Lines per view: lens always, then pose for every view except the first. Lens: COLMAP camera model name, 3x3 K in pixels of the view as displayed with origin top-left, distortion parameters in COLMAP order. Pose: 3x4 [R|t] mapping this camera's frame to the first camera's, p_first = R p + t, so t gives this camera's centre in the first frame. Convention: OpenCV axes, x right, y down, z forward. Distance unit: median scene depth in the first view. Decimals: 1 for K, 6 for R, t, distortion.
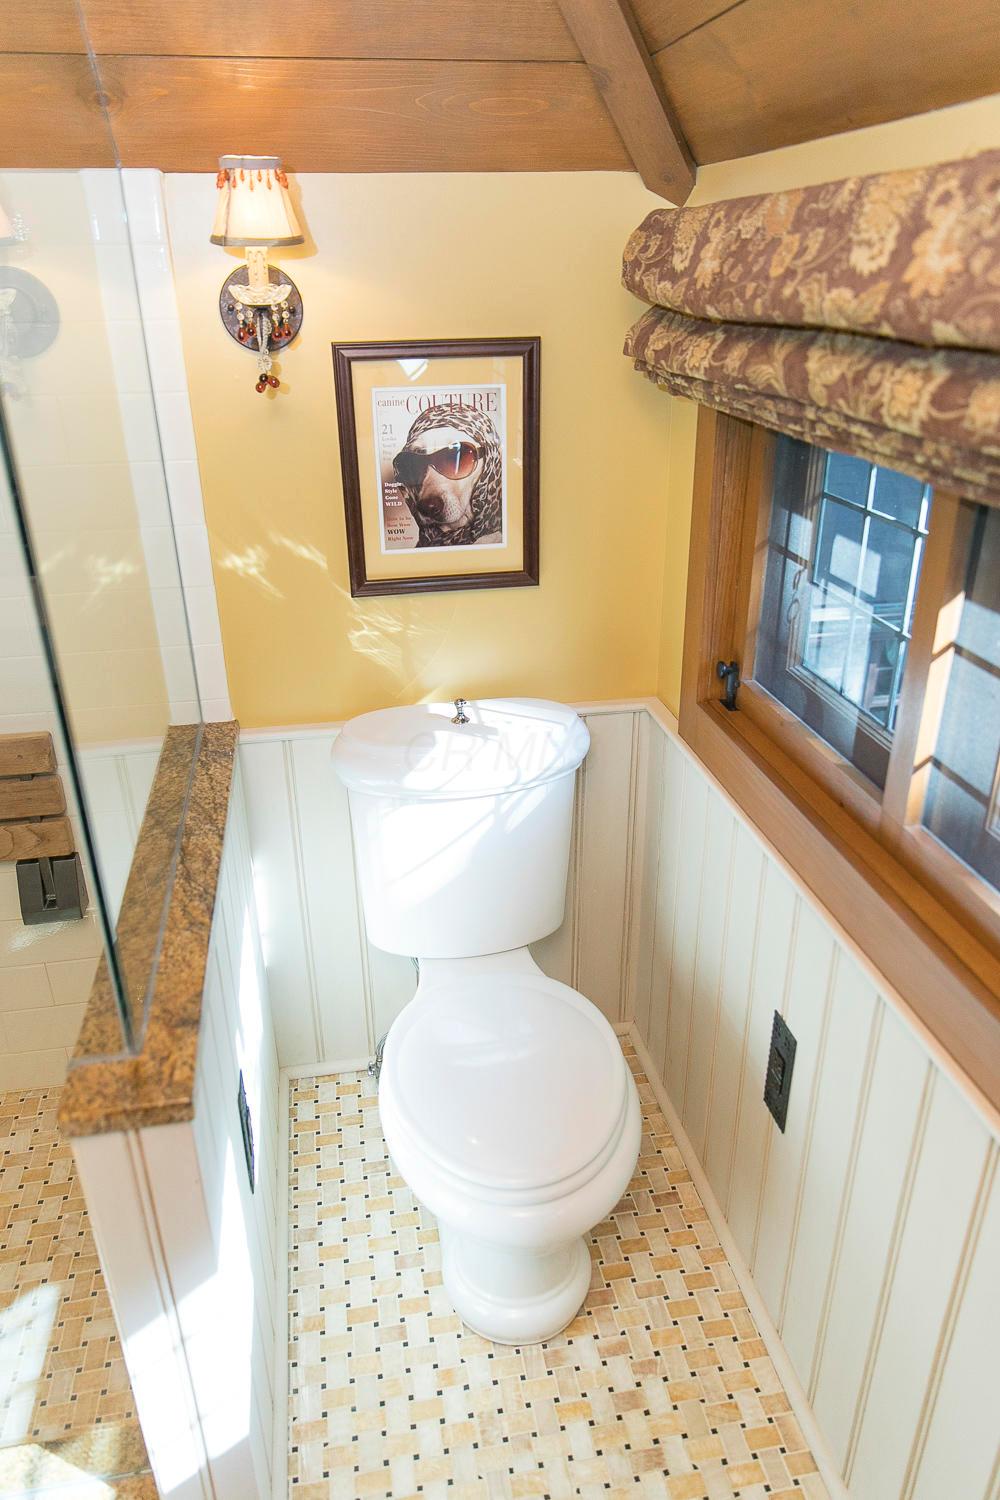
lens RADIAL K [[1009.7, 0, 501.4], [0, 1009.7, 747.9], [0, 0, 1]] dist [0.001974, 0.012015]
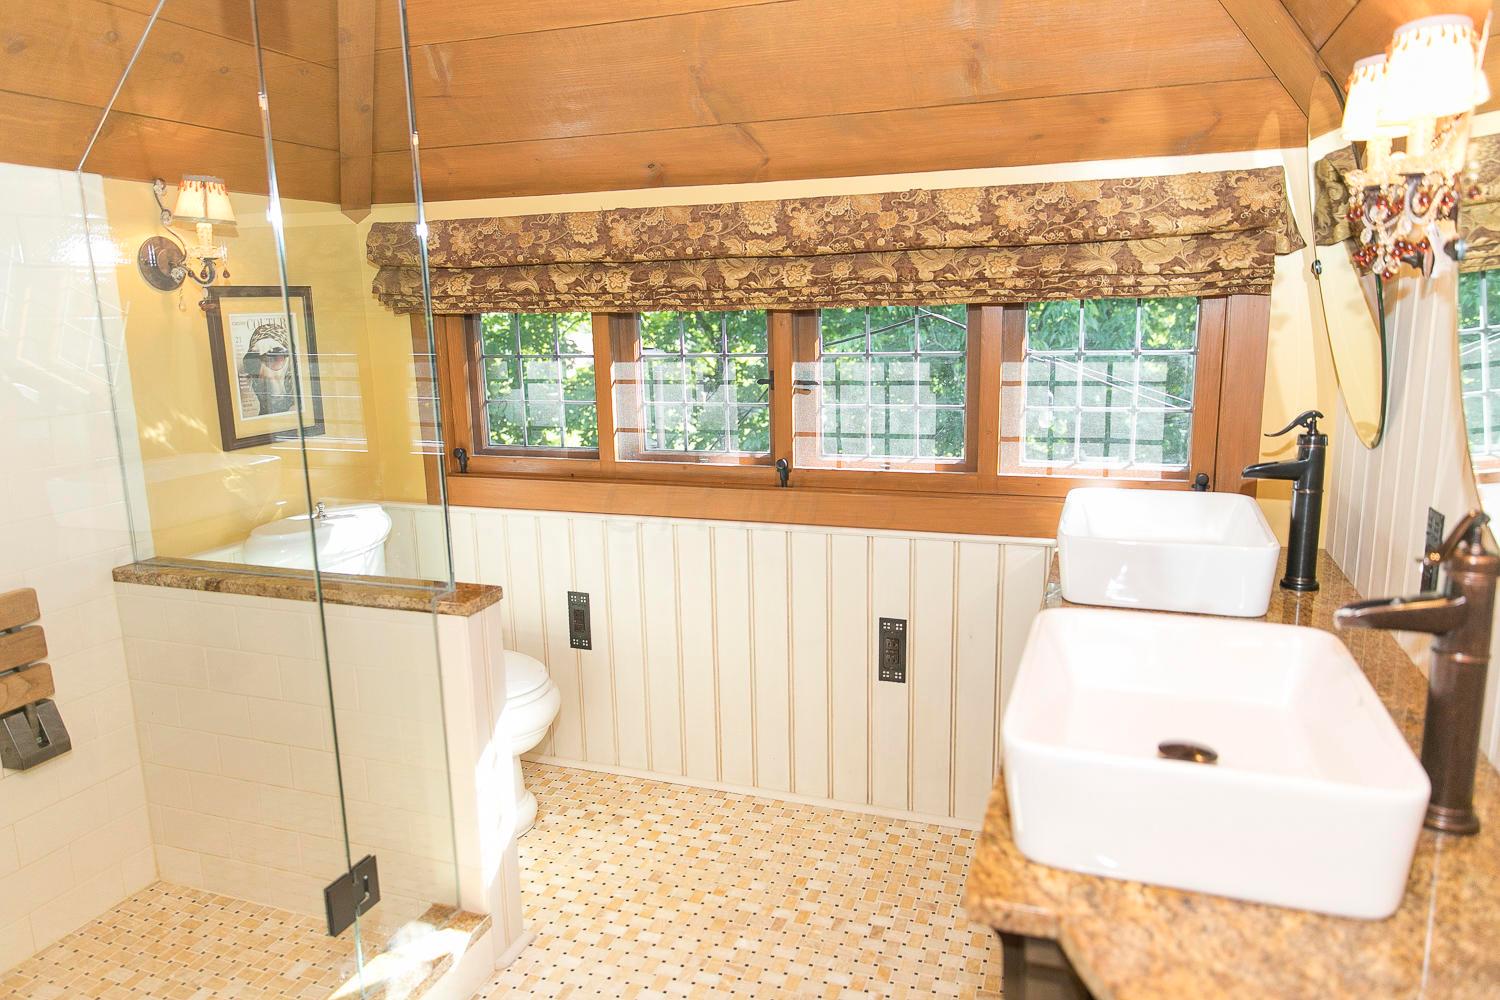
lens RADIAL K [[1009.7, 0, 743.5], [0, 1009.7, 501.5], [0, 0, 1]] dist [0.001974, 0.012015]
pose [[0.497544, -0.158134, 0.852903, -1.074071], [0.383774, 0.921908, -0.052948, 0.292088], [-0.777925, 0.353666, 0.519377, -0.324724]]
